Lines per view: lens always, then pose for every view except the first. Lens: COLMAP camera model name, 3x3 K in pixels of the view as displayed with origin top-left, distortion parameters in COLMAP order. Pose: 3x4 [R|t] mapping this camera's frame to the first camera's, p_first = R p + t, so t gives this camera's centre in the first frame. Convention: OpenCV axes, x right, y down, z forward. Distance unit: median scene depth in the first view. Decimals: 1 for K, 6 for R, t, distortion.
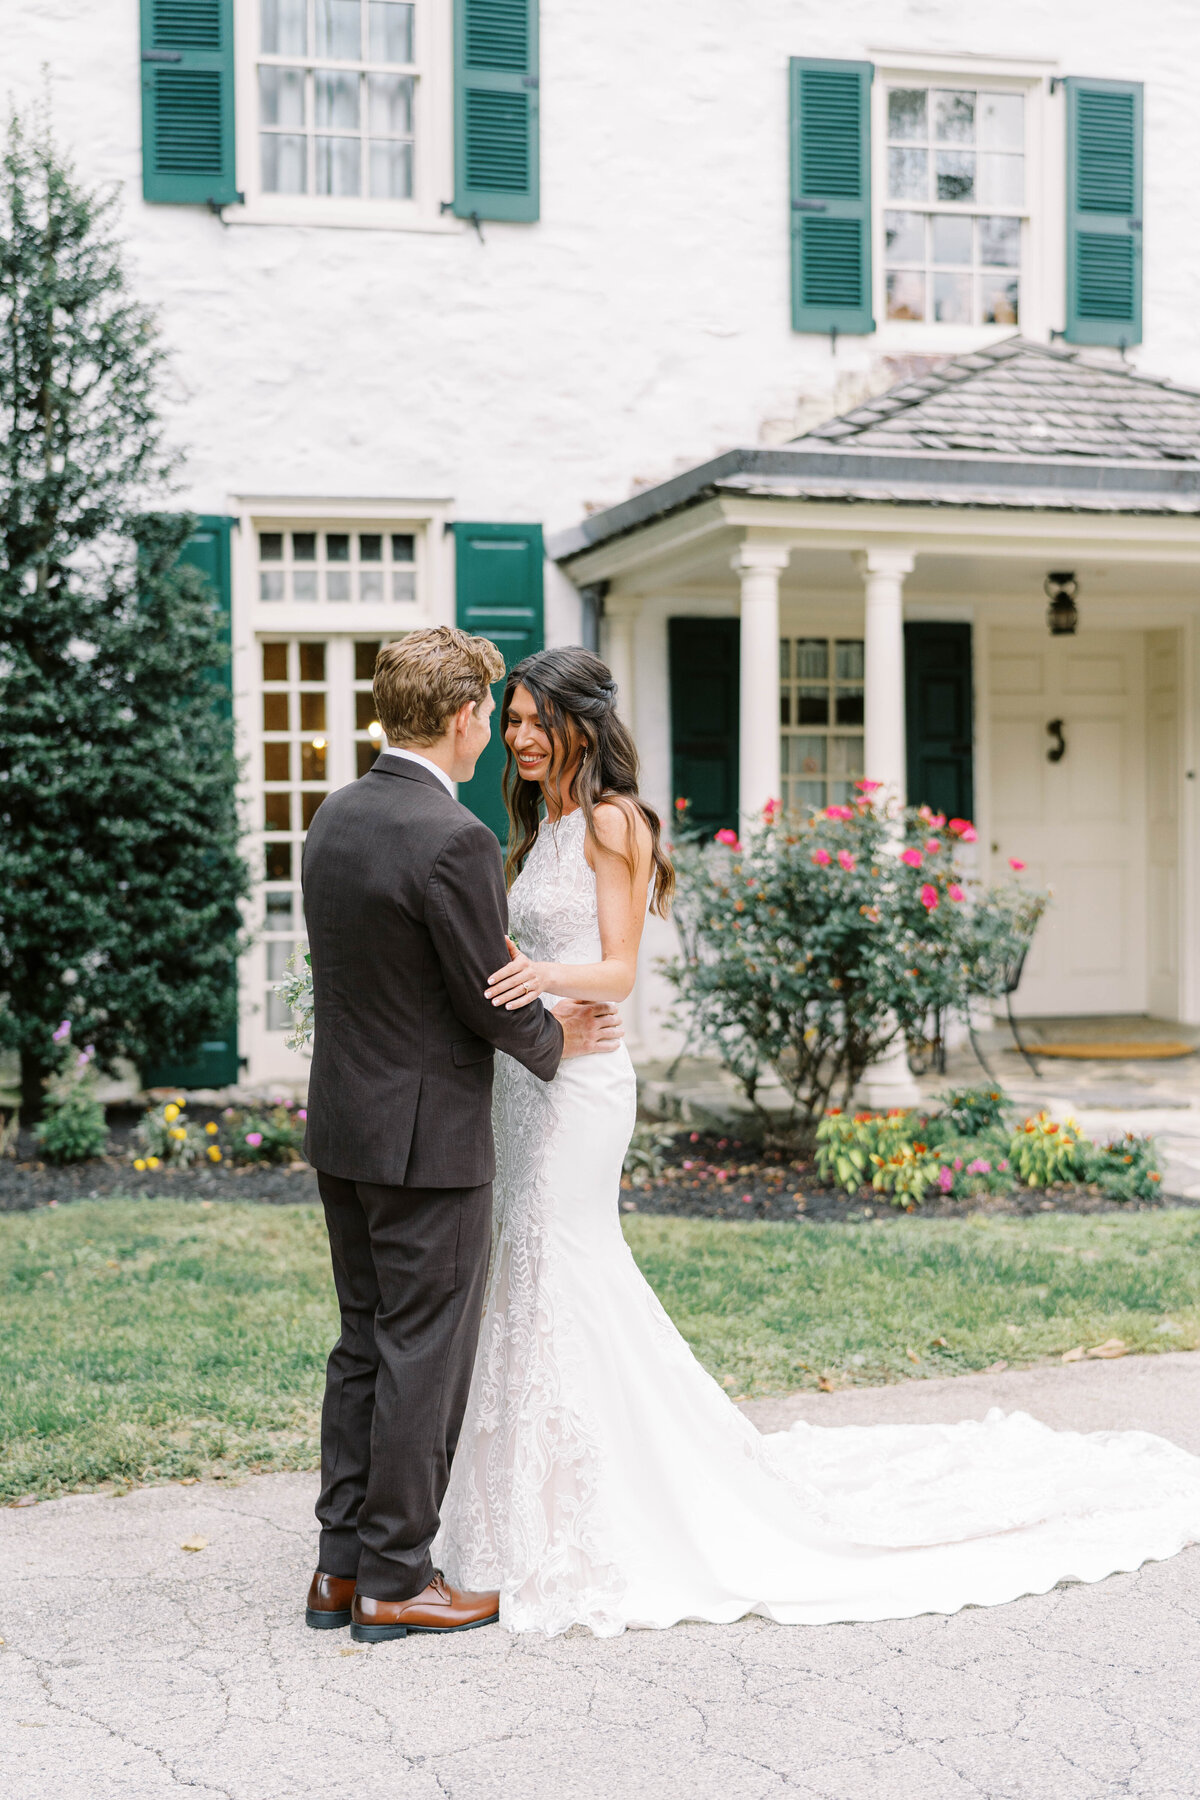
lens RADIAL K [[2691.0, 0, 596.8], [0, 2691.0, 900.3], [0, 0, 1]] dist [0.013175, 0.000000]
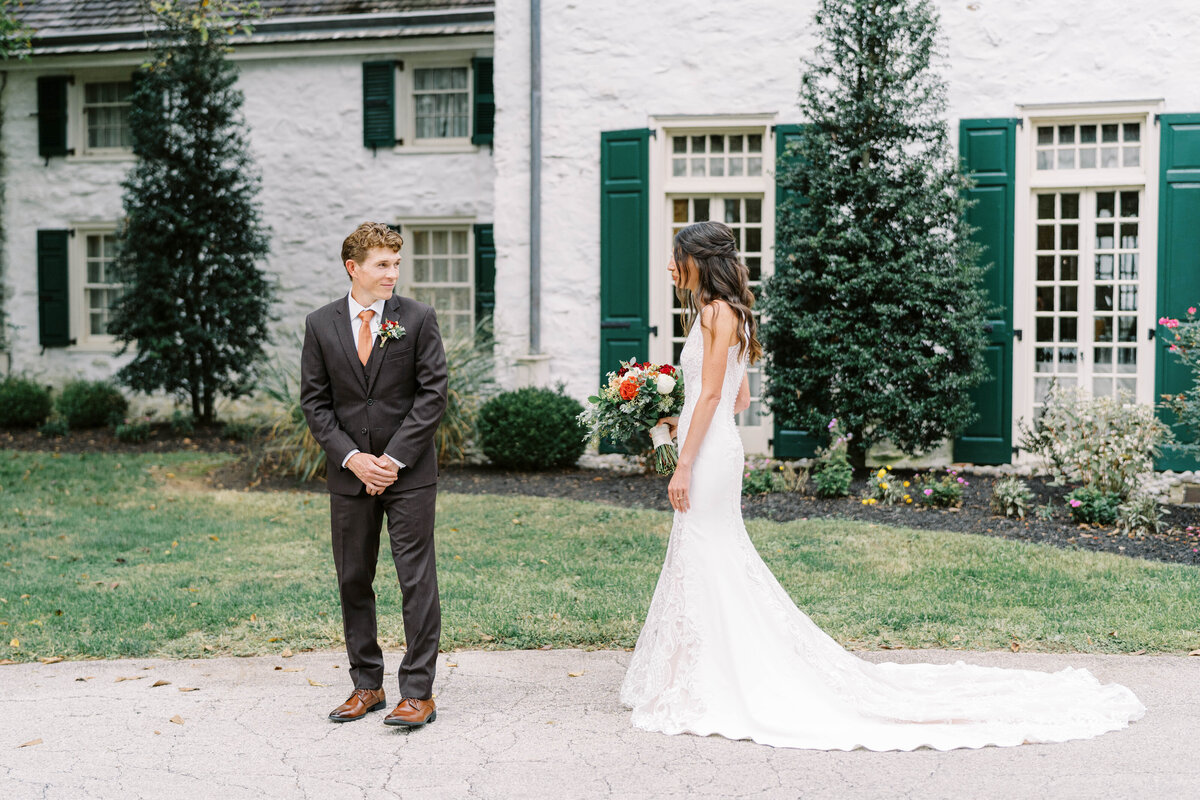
lens RADIAL K [[1794.0, 0, 608.5], [0, 1794.0, 398.4], [0, 0, 1]] dist [0.013175, 0.000000]
pose [[0.814247, 0.042692, -0.578947, 0.302435], [-0.025096, 0.998949, 0.038367, -0.007944], [0.579976, -0.016711, 0.814462, -0.039132]]
